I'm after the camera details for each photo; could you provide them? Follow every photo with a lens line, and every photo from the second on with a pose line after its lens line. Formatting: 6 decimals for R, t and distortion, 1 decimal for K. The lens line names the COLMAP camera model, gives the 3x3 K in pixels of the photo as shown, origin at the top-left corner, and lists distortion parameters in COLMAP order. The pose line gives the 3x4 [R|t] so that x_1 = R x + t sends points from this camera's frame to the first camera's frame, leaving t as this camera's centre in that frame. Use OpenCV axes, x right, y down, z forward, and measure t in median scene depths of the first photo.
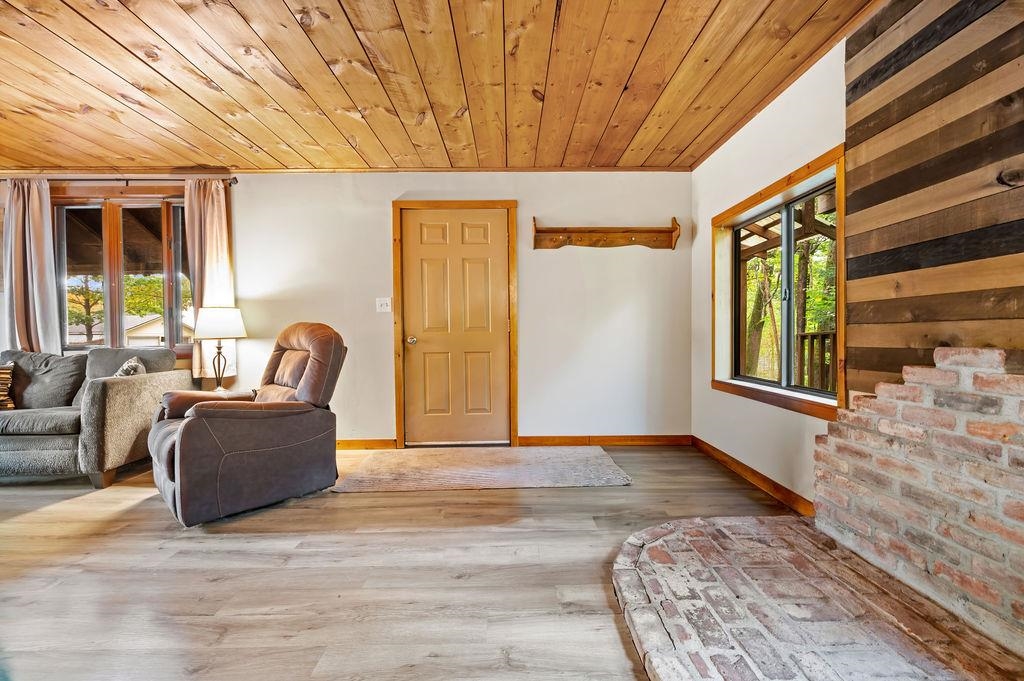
lens RADIAL K [[422.0, 0, 512.3], [0, 422.0, 338.1], [0, 0, 1]] dist [0.003972, -0.000990]
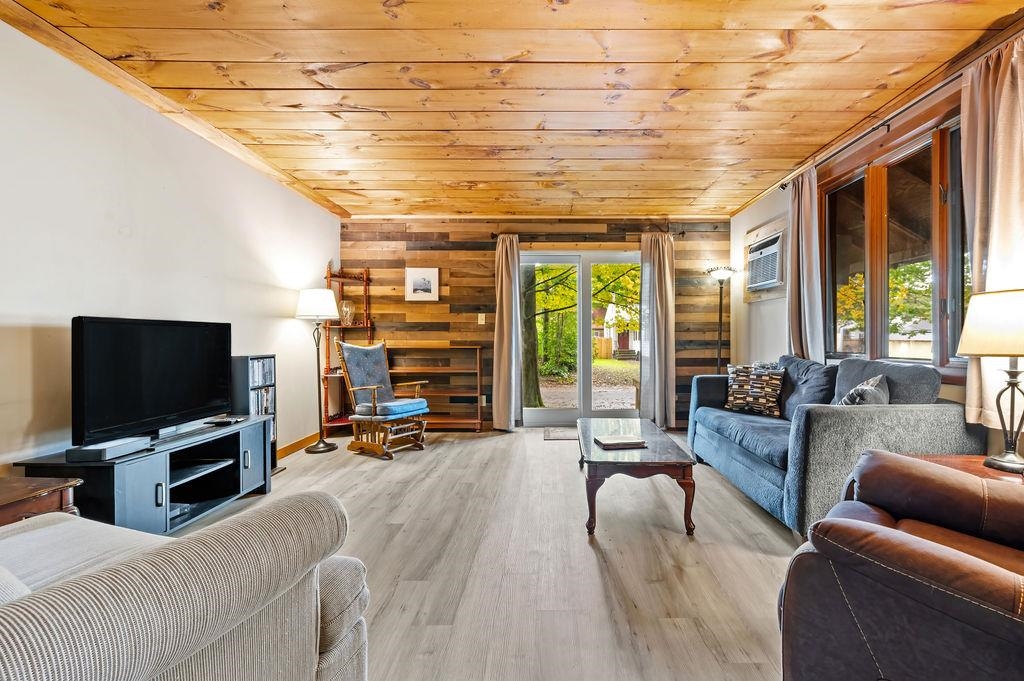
lens RADIAL K [[422.0, 0, 560.8], [0, 422.0, 341.4], [0, 0, 1]] dist [0.003972, -0.000990]
pose [[0.007904, 0.019602, -0.999777, -0.203654], [-0.002285, 0.999806, 0.019584, -0.021777], [0.999966, 0.002130, 0.007947, 0.460271]]
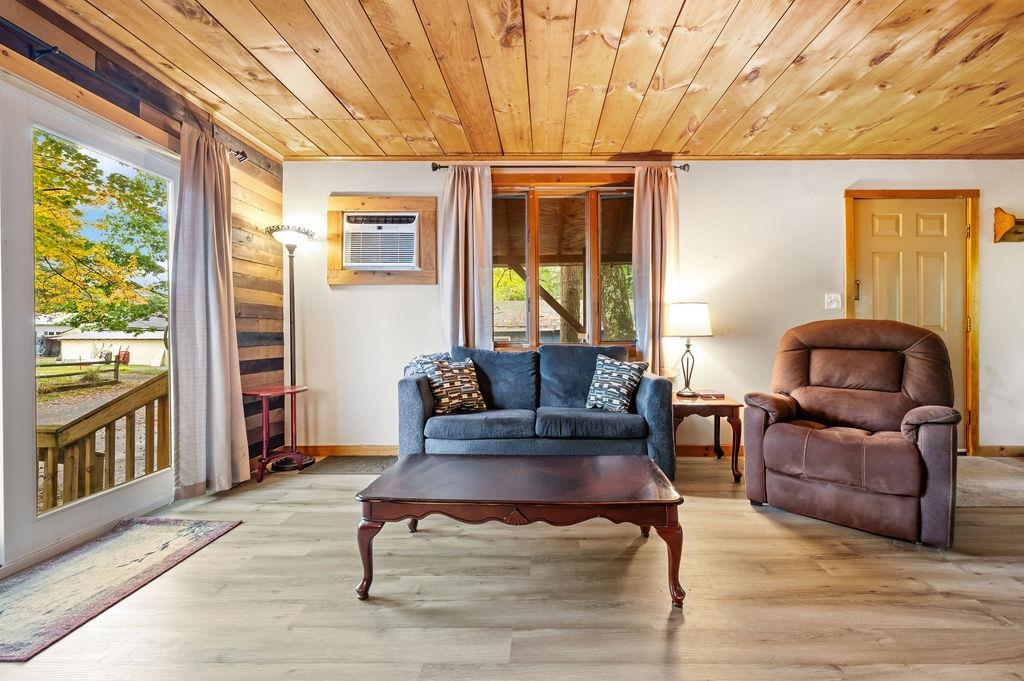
lens RADIAL K [[422.0, 0, 509.0], [0, 422.0, 333.6], [0, 0, 1]] dist [0.003972, -0.000990]
pose [[0.999825, 0.007654, -0.017078, -1.039516], [-0.007789, 0.999939, -0.007876, 0.006375], [0.017017, 0.008007, 0.999823, 0.056484]]
